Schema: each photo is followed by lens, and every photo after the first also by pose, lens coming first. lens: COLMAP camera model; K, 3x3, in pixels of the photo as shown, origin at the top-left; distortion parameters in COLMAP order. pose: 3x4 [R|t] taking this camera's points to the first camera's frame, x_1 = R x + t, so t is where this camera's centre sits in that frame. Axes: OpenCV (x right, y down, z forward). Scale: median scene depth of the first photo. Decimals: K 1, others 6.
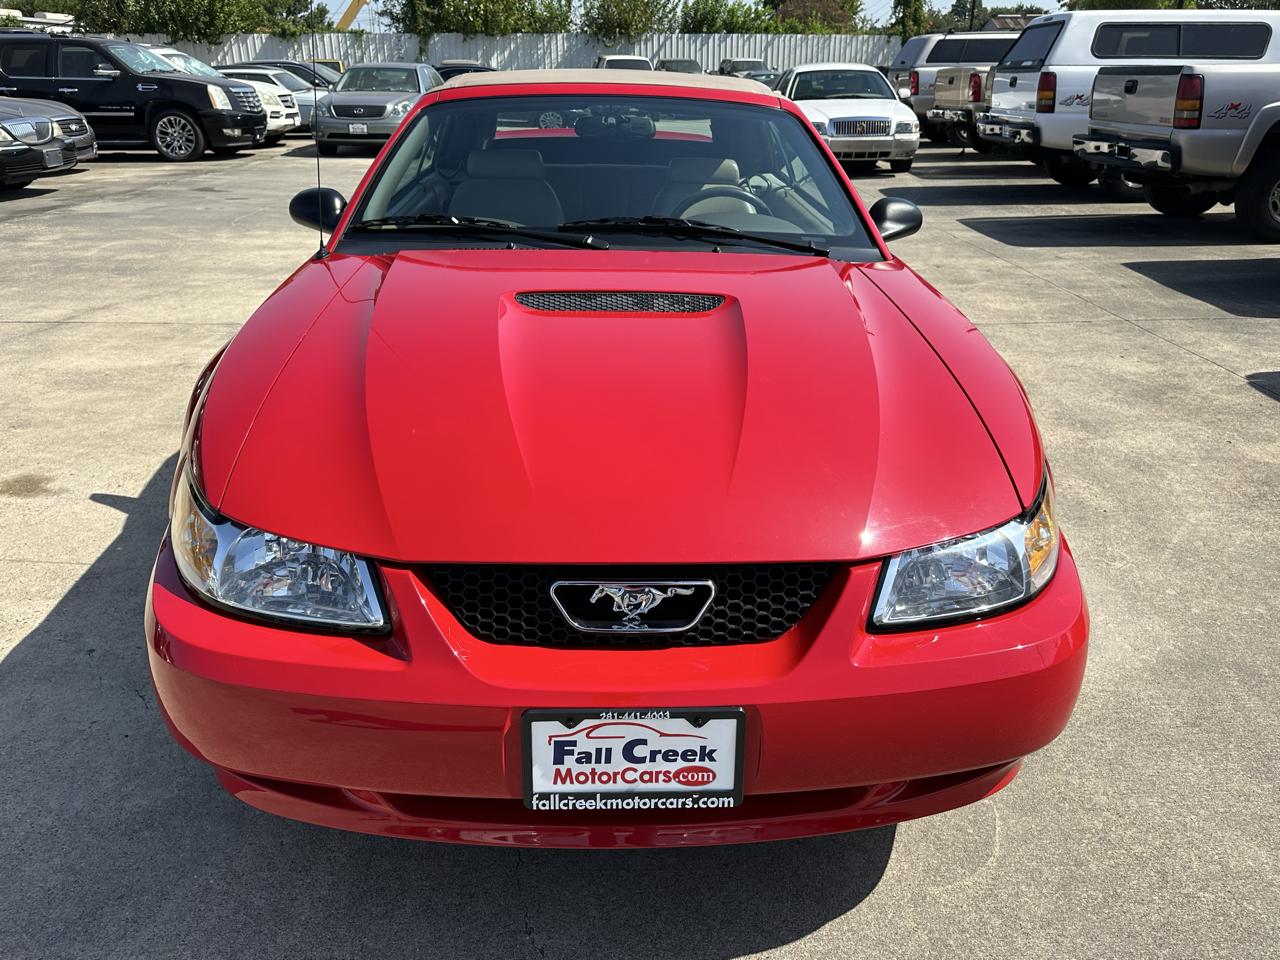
lens RADIAL K [[961.3, 0, 636.2], [0, 961.3, 478.4], [0, 0, 1]] dist [0.026338, -0.032917]
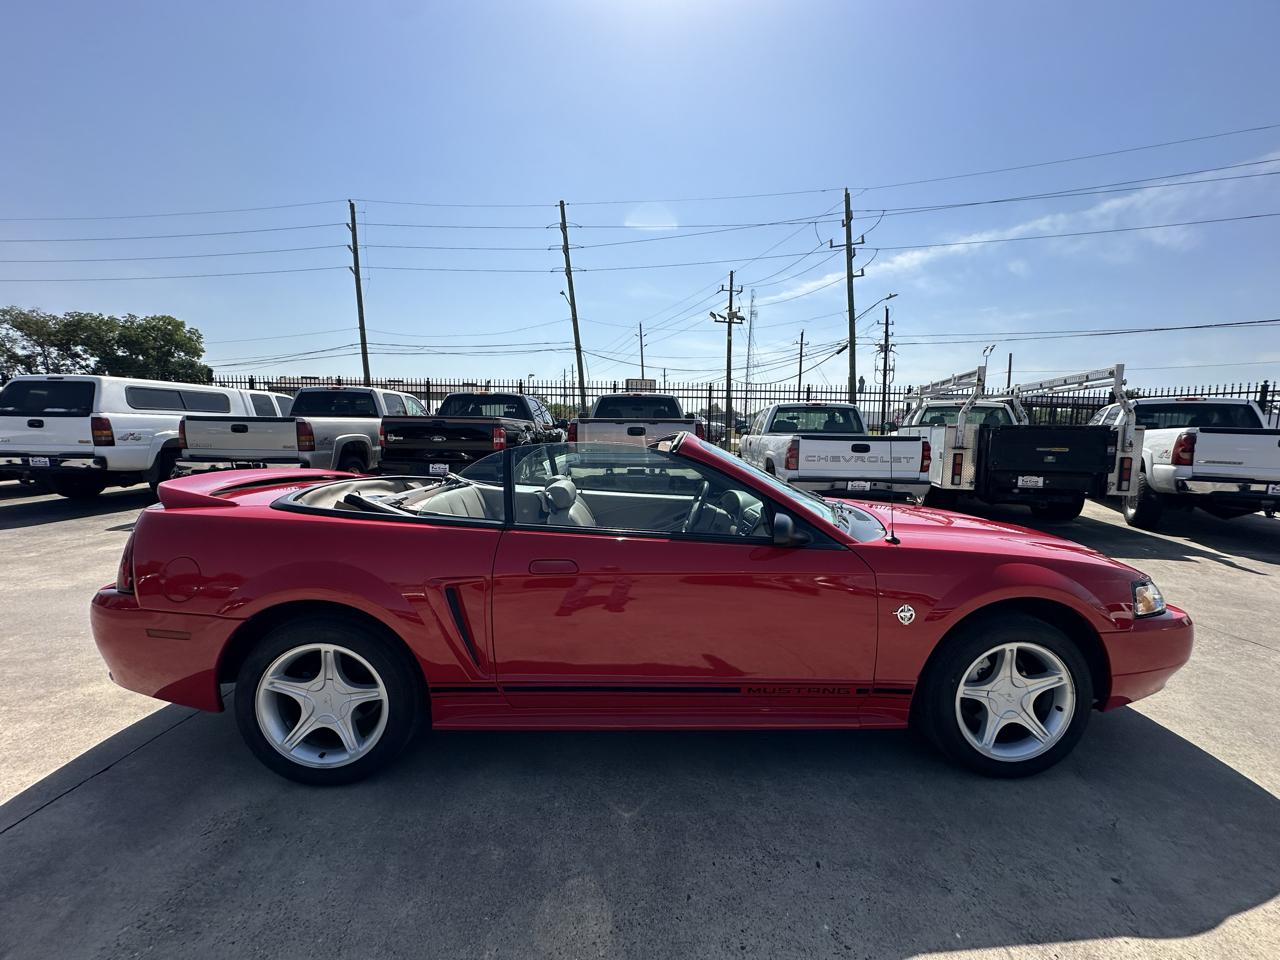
lens RADIAL K [[514.2, 0, 635.0], [0, 514.2, 486.3], [0, 0, 1]] dist [-0.004400, 0.001169]
pose [[0.013283, -0.106997, 0.994171, -0.187653], [0.369040, 0.924589, 0.094578, -0.086128], [-0.929318, 0.365633, 0.051767, 0.211625]]
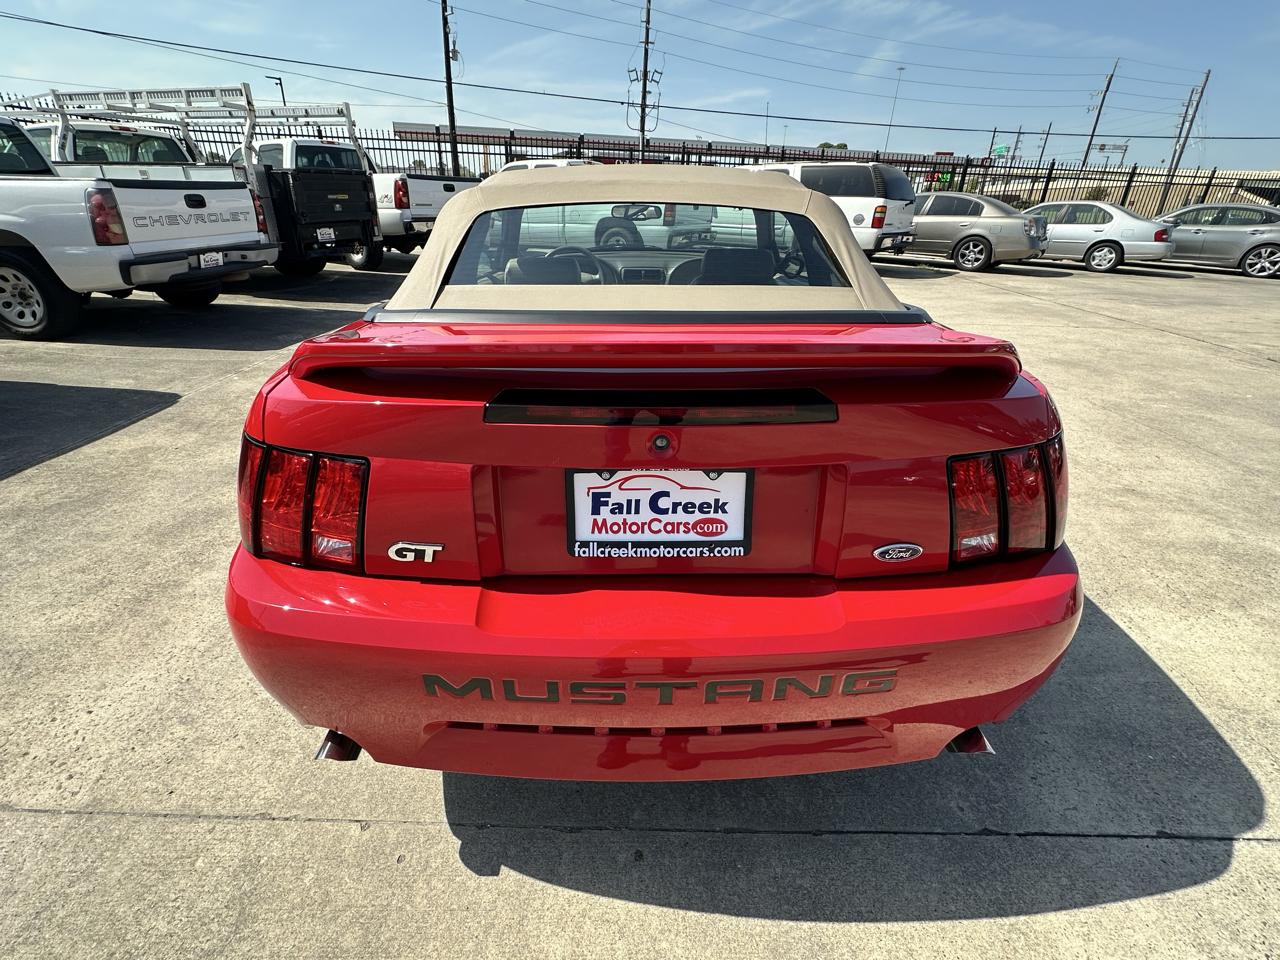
lens RADIAL K [[596.8, 0, 636.3], [0, 596.8, 489.2], [0, 0, 1]] dist [-0.001707, 0.000043]
pose [[-0.999312, -0.031402, 0.019759, -0.014160], [-0.005731, 0.656817, 0.754028, -0.158581], [-0.036656, 0.753396, -0.656545, 0.393067]]
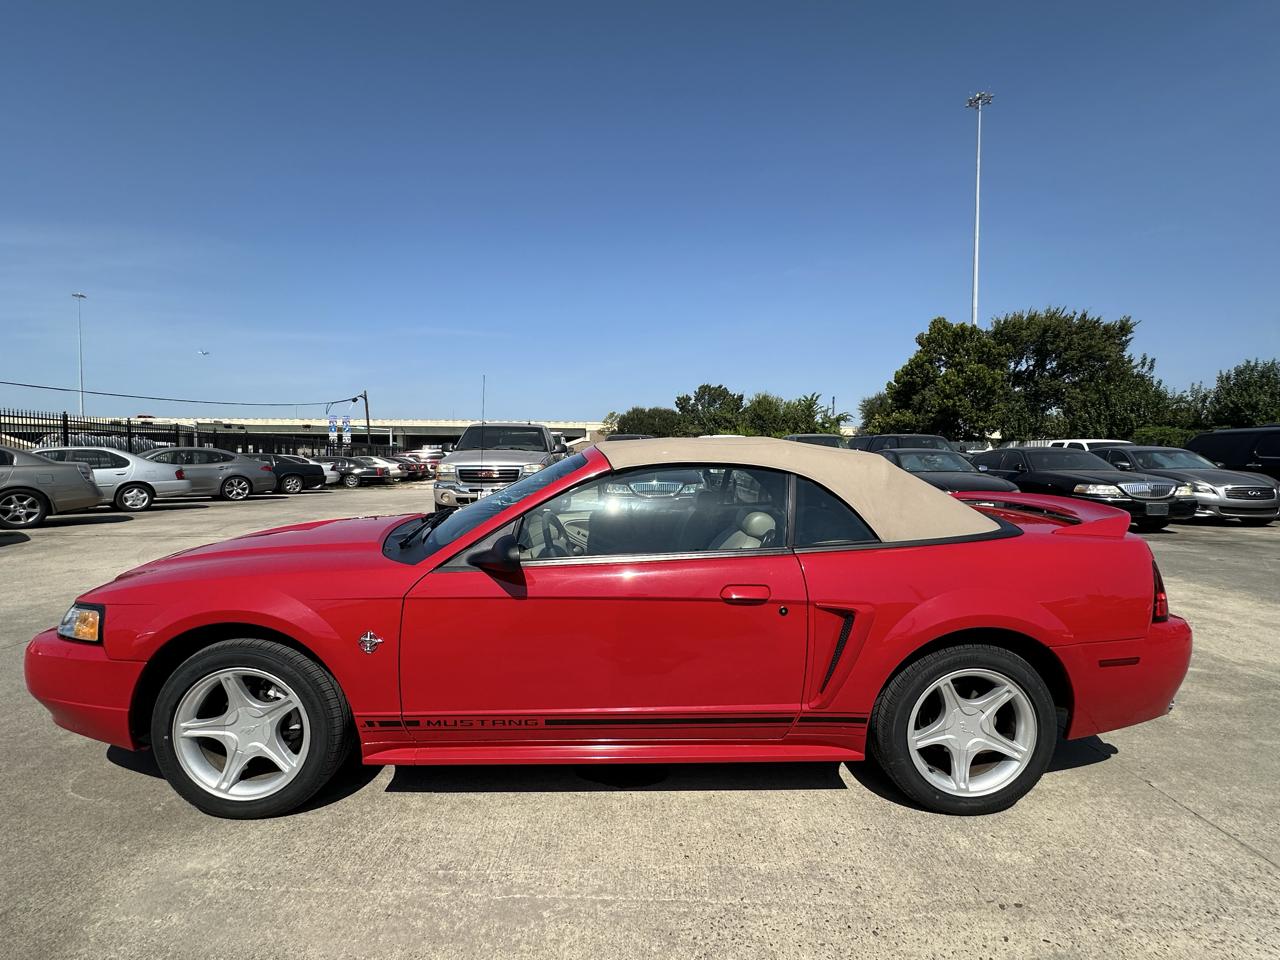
lens RADIAL K [[596.8, 0, 641.0], [0, 596.8, 482.3], [0, 0, 1]] dist [-0.001707, 0.000043]
pose [[-0.009786, 0.047657, -0.998816, 0.184953], [-0.392358, 0.918576, 0.047672, -0.084985], [0.919761, 0.392360, 0.009709, 0.214803]]
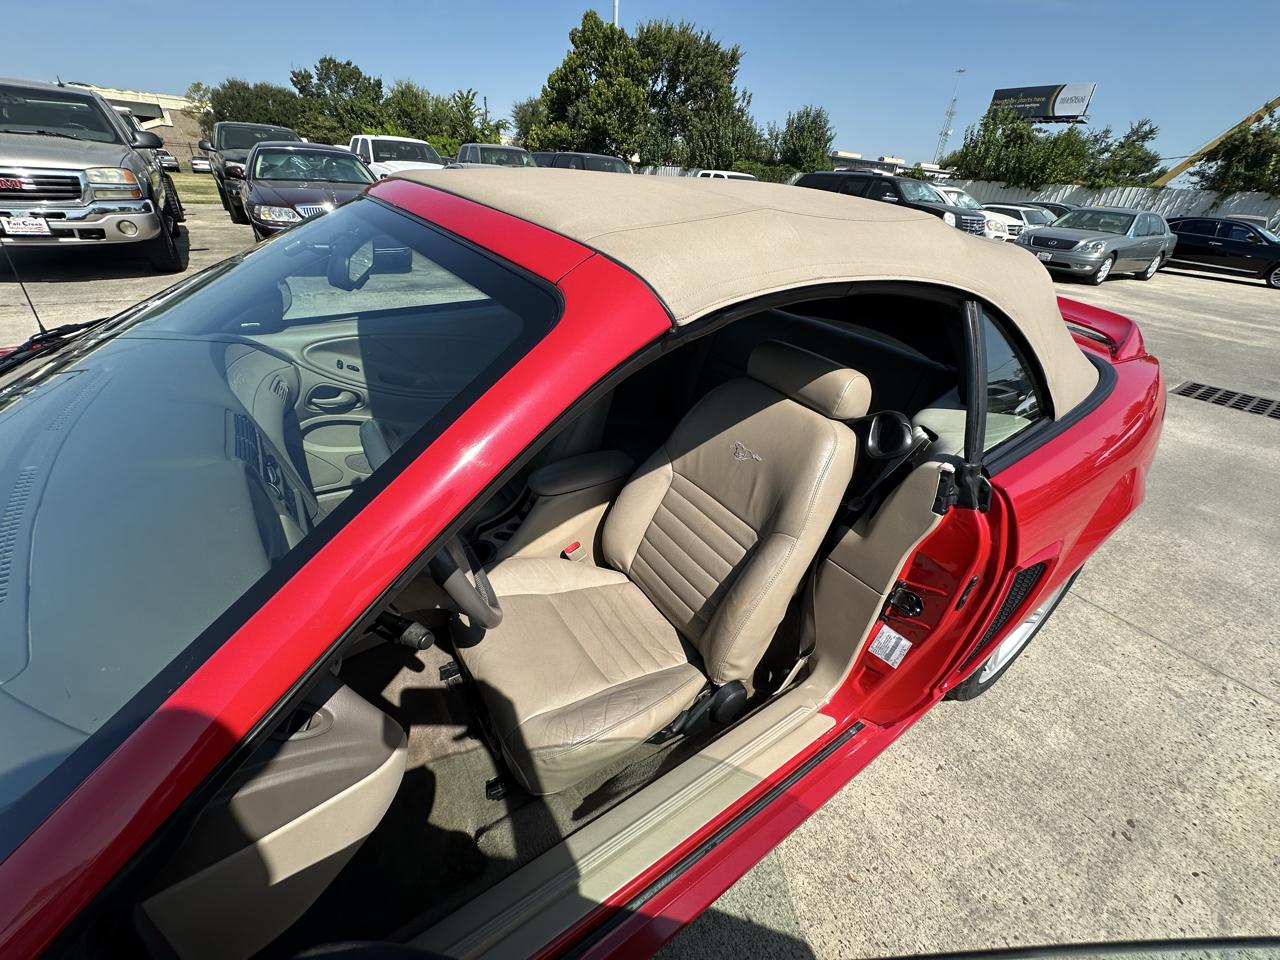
lens RADIAL K [[514.2, 0, 638.5], [0, 514.2, 478.3], [0, 0, 1]] dist [-0.004400, 0.001169]
pose [[0.525039, 0.458389, -0.717087, 0.064453], [-0.389888, 0.878497, 0.276099, -0.077398], [0.756519, 0.134621, 0.639965, 0.183976]]
